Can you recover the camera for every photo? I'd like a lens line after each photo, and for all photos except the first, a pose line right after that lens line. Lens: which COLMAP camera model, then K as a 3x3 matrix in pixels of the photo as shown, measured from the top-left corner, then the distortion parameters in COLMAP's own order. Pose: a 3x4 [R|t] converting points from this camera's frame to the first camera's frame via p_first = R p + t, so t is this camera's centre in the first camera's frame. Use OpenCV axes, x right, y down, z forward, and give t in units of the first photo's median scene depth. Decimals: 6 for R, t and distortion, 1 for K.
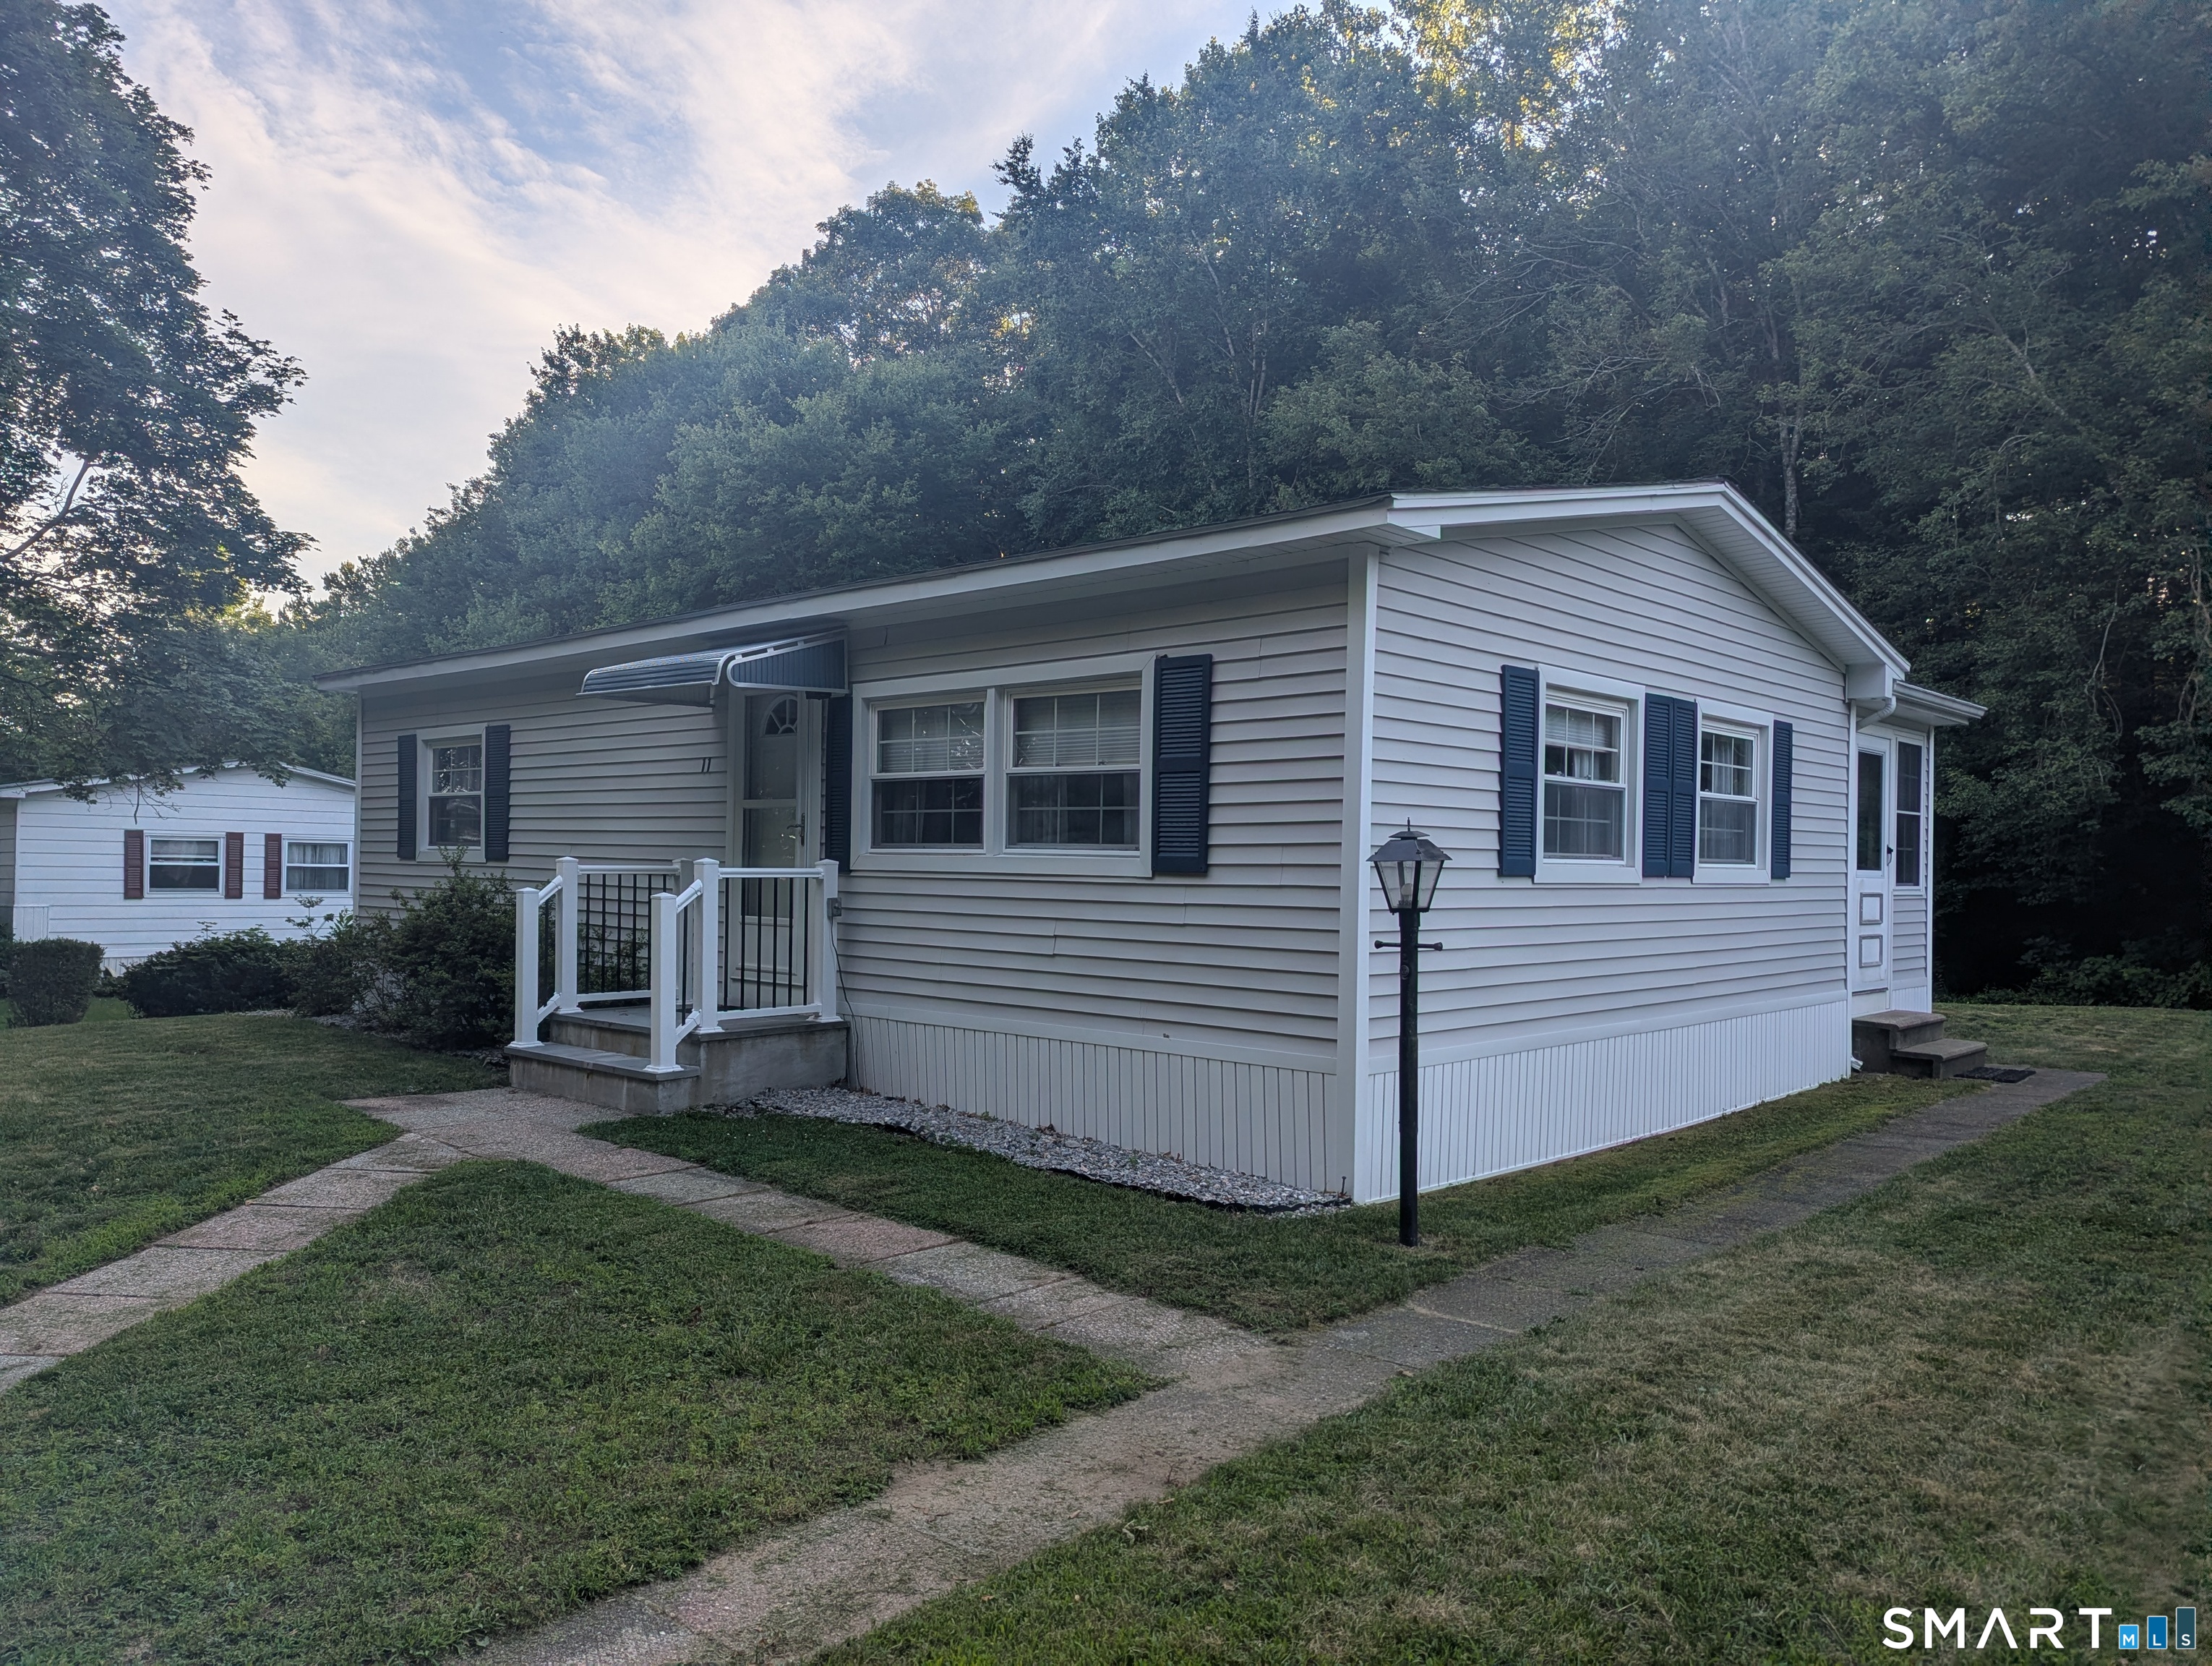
lens RADIAL K [[1563.5, 0, 1102.4], [0, 1563.5, 840.7], [0, 0, 1]] dist [0.043303, -0.034320]
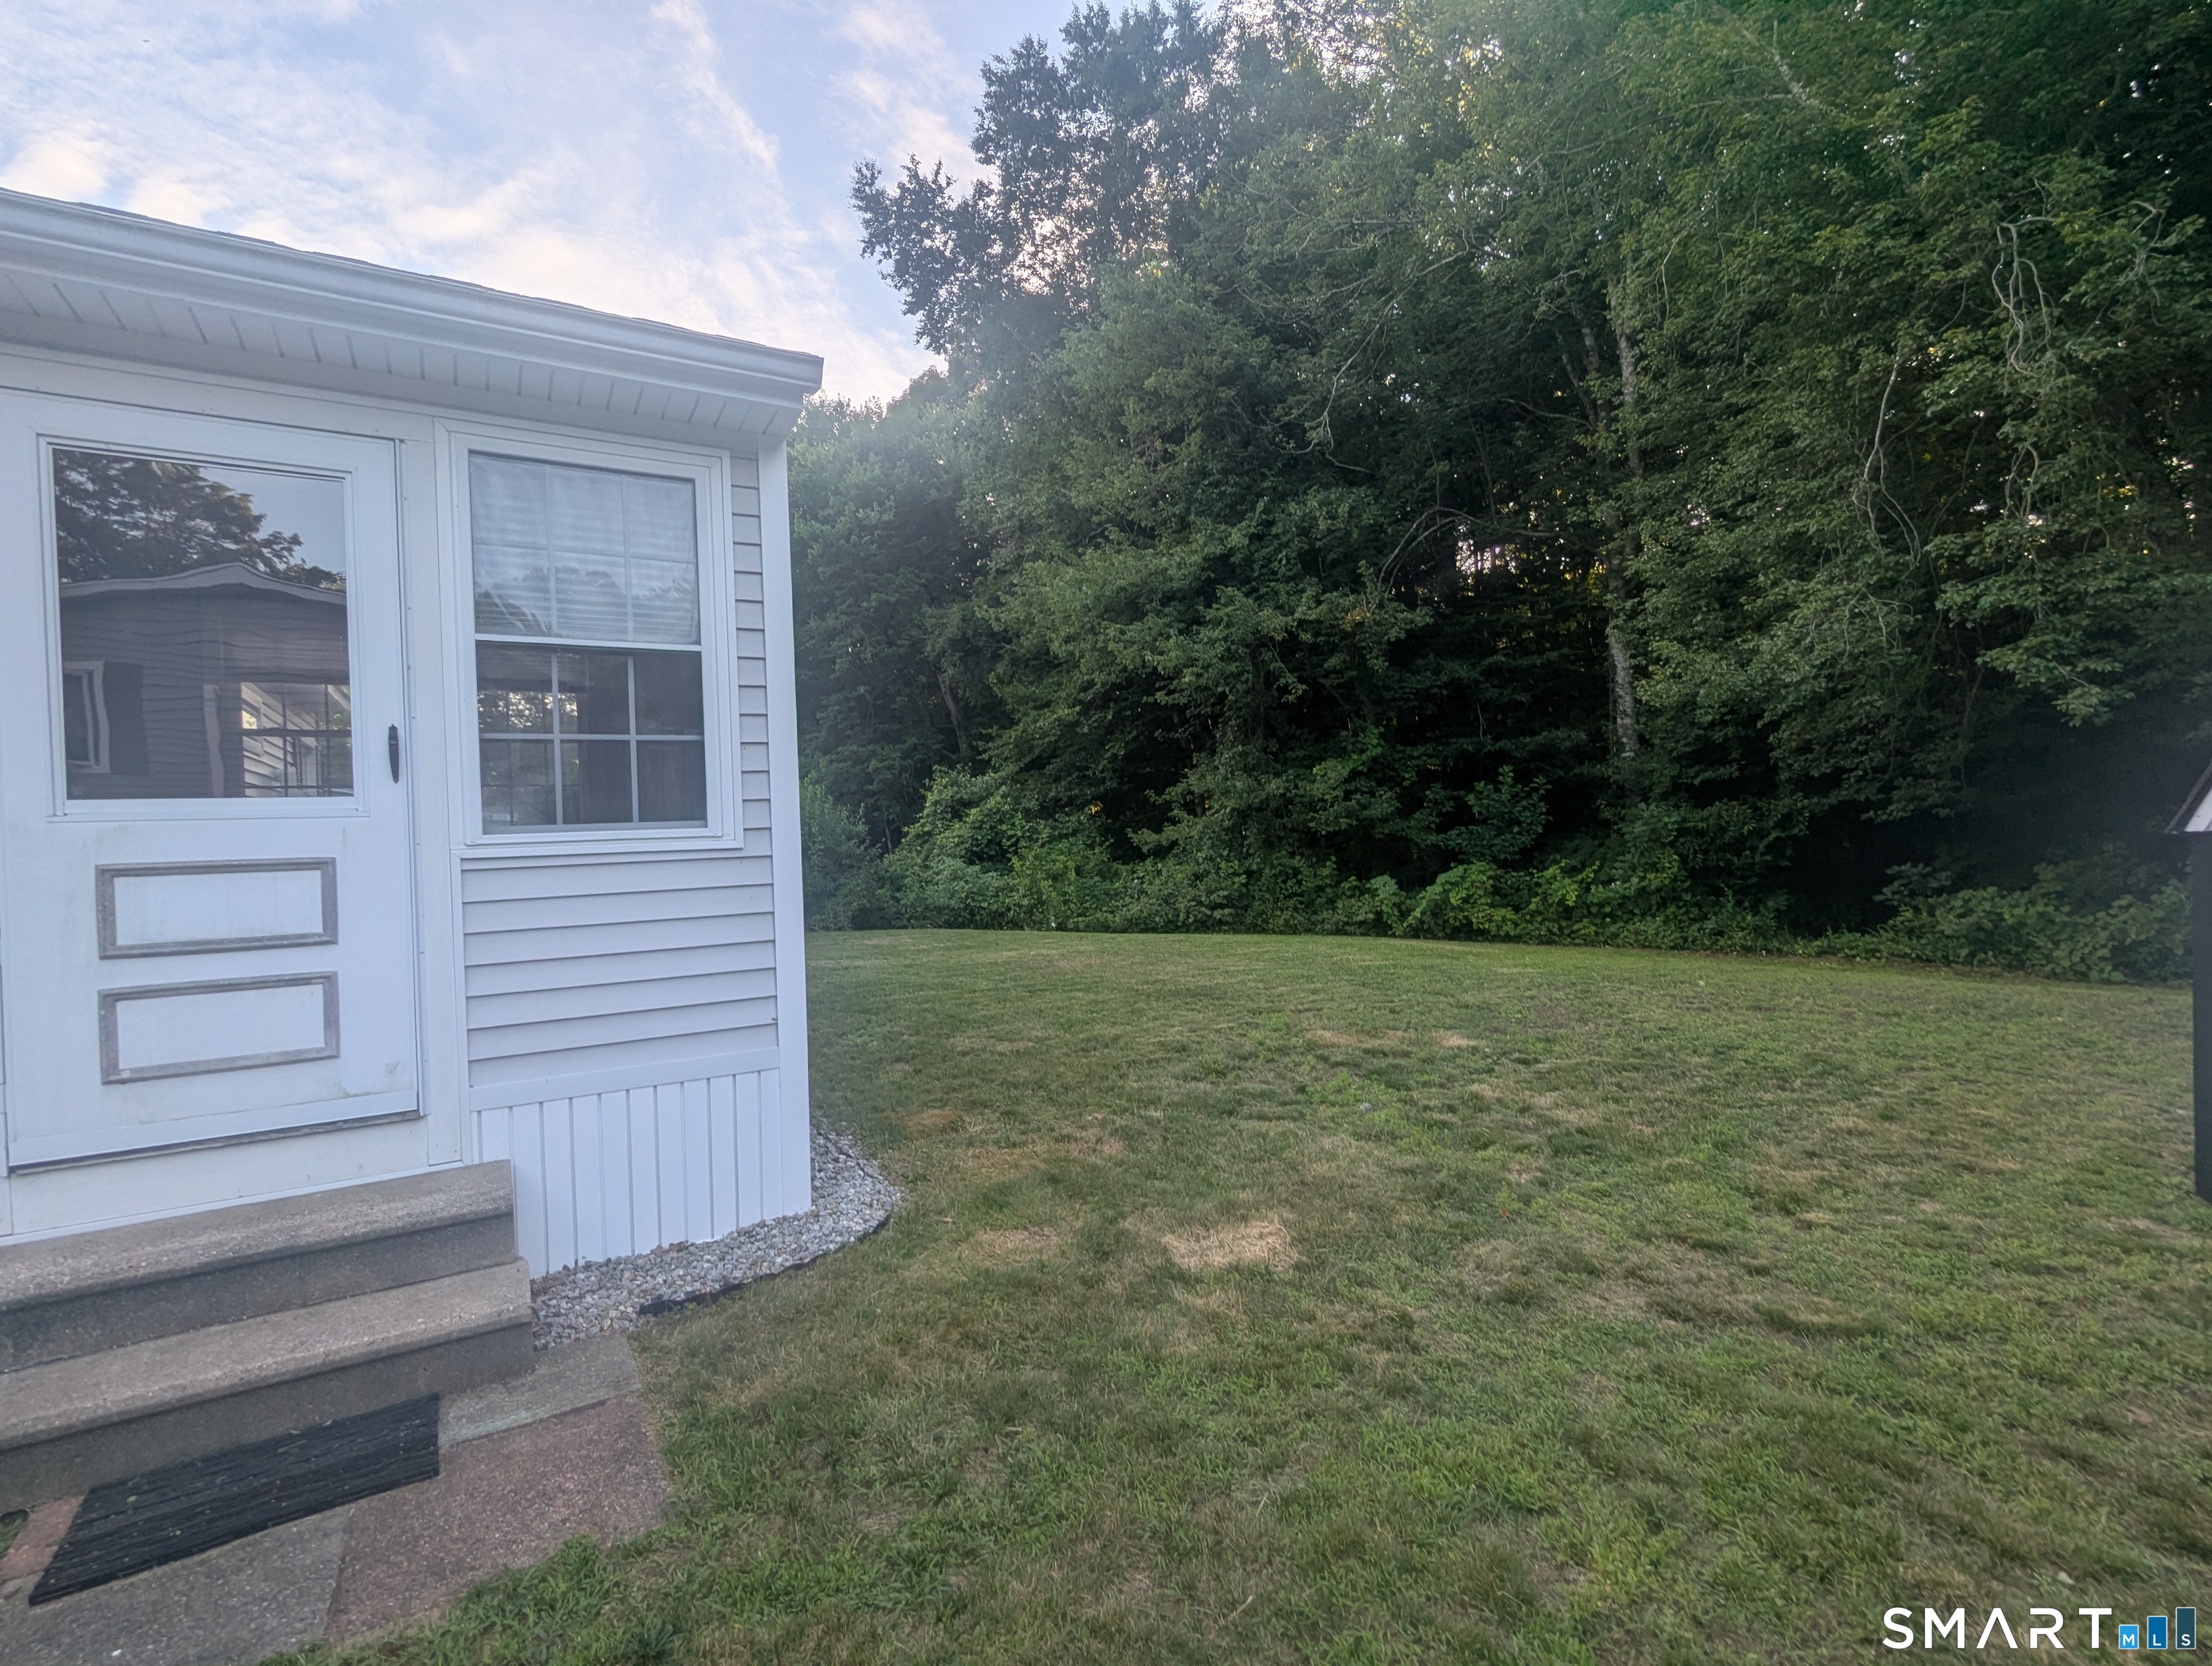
lens RADIAL K [[1051.9, 0, 1099.9], [0, 1051.9, 825.5], [0, 0, 1]] dist [0.000855, -0.001021]
pose [[0.958607, -0.044800, -0.281185, 0.423700], [0.051026, 0.998587, 0.014854, 0.018038], [0.280123, -0.028587, 0.959538, 0.473487]]
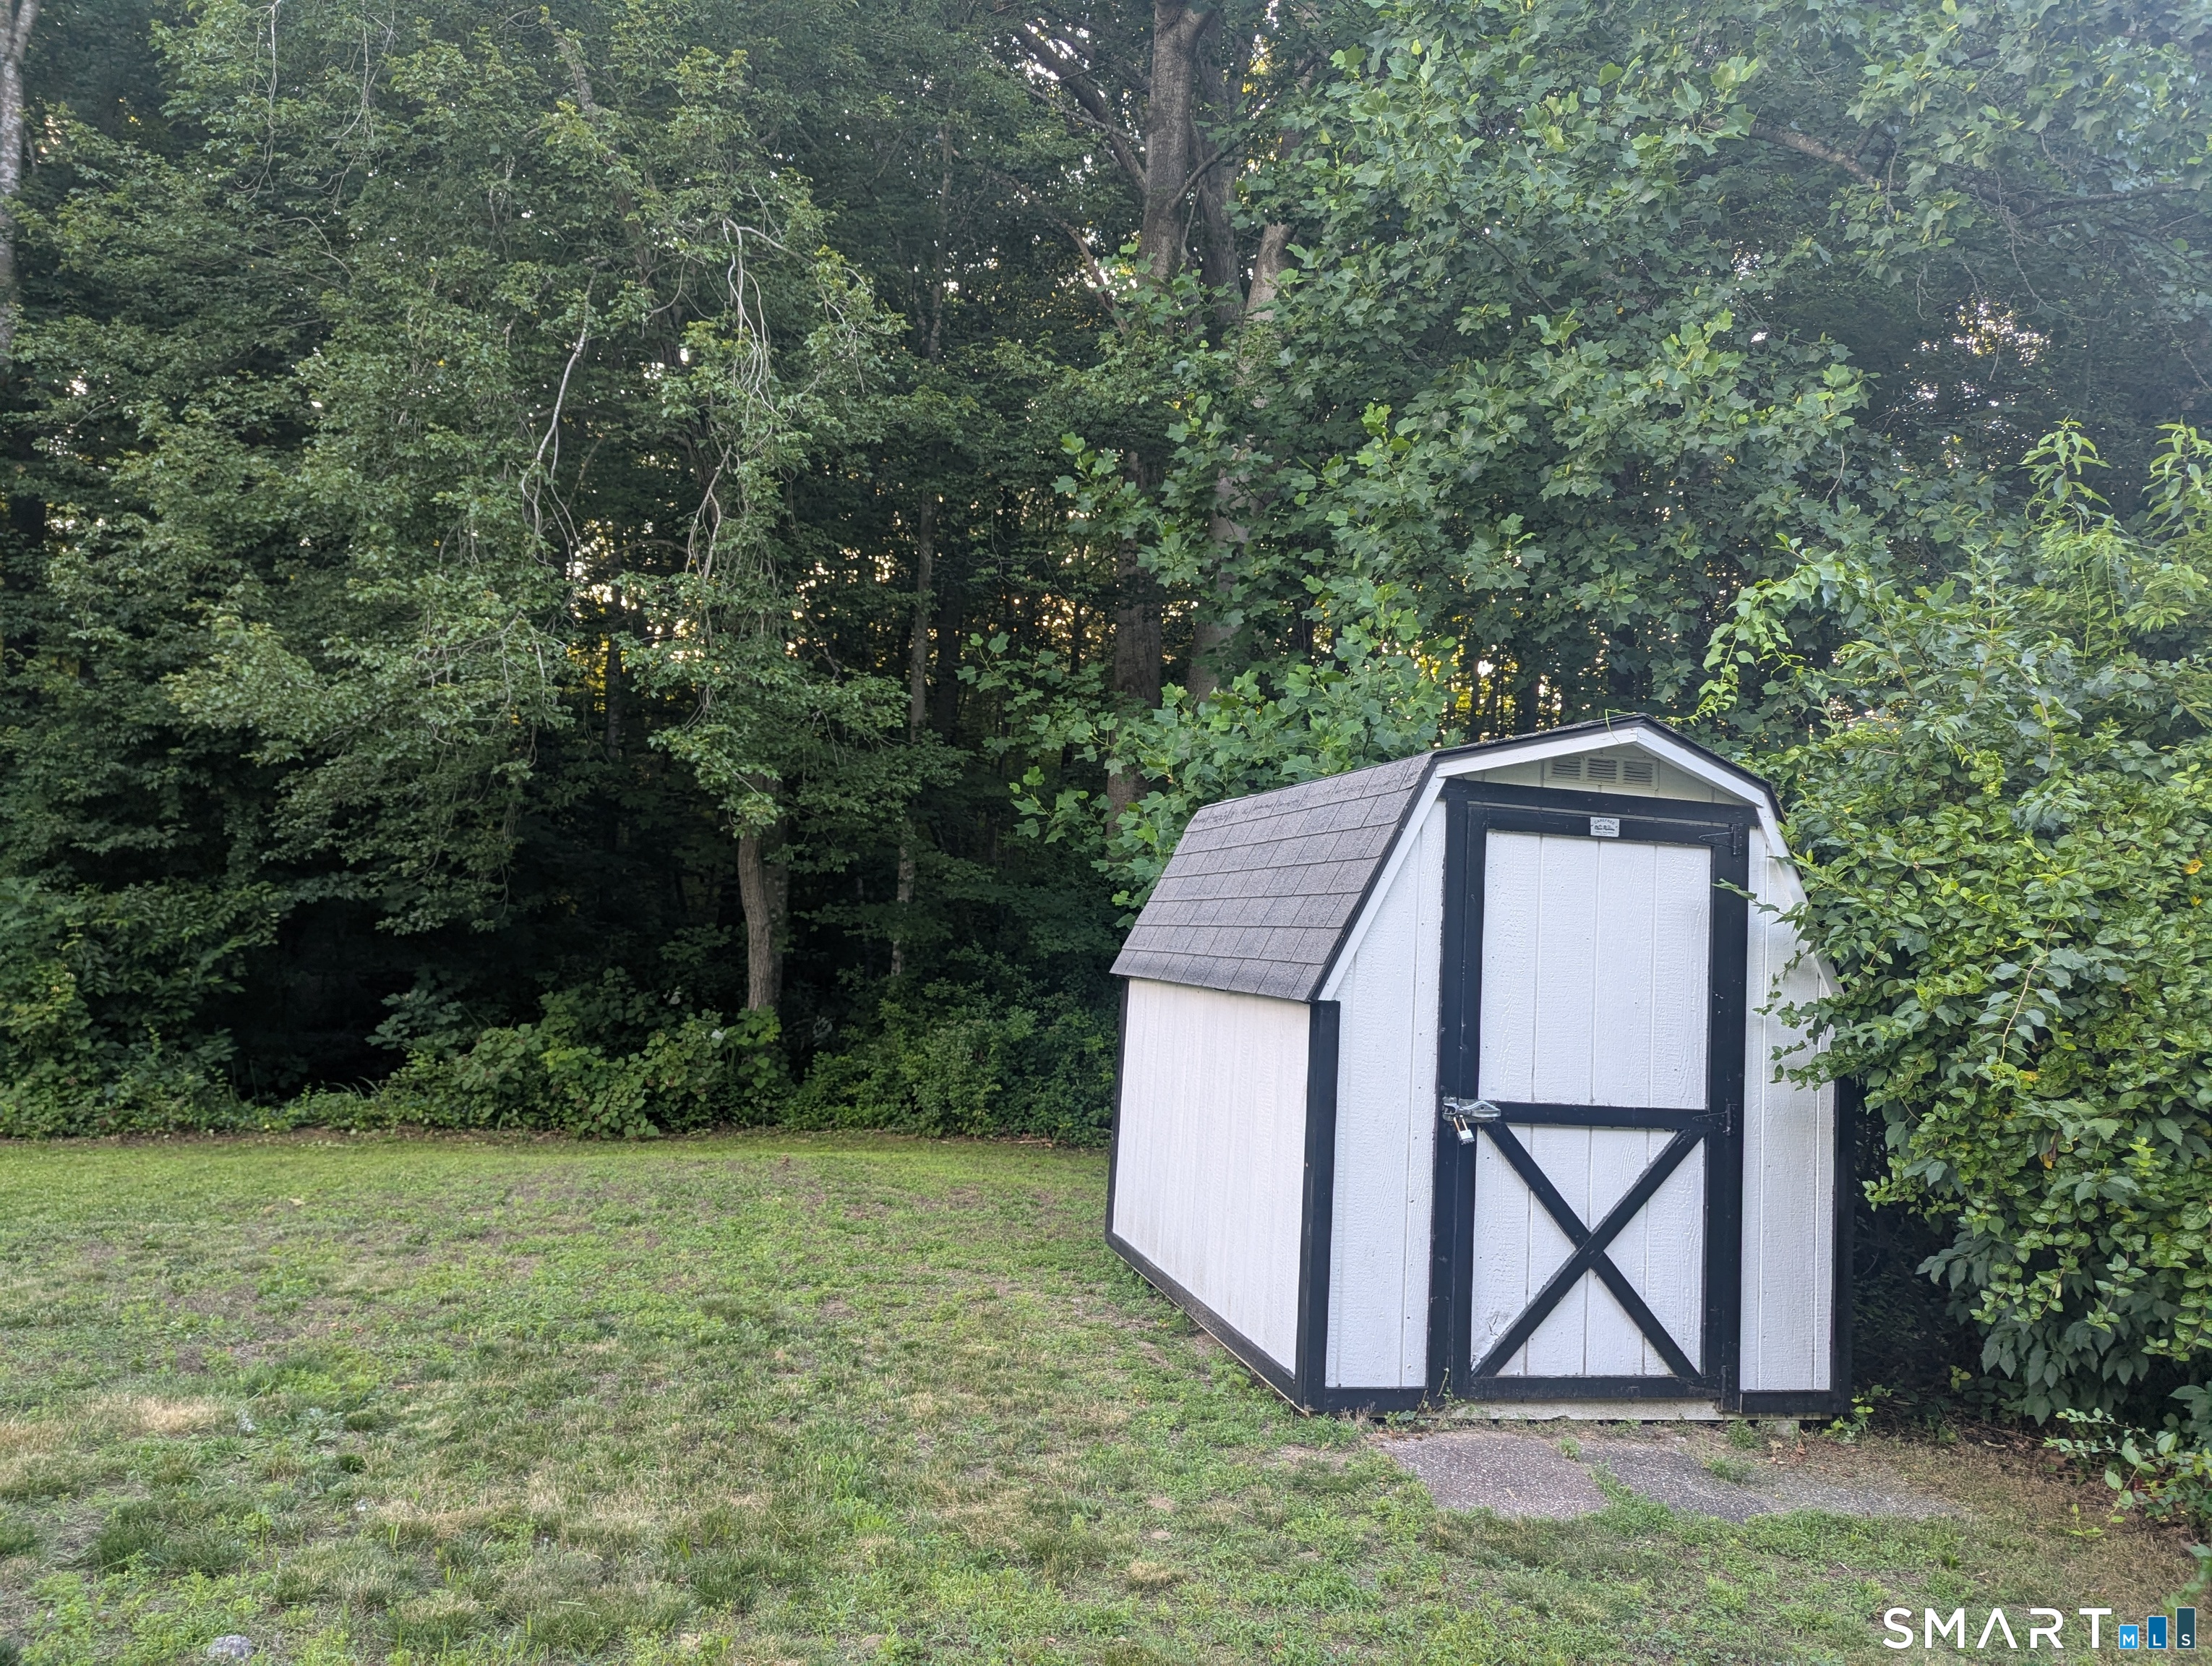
lens RADIAL K [[1563.5, 0, 1102.4], [0, 1563.5, 840.7], [0, 0, 1]] dist [0.043303, -0.034320]
pose [[0.595750, 0.053629, 0.801377, 0.344475], [-0.049938, 0.998311, -0.029684, 0.015329], [-0.801616, -0.022335, 0.597422, 0.562781]]
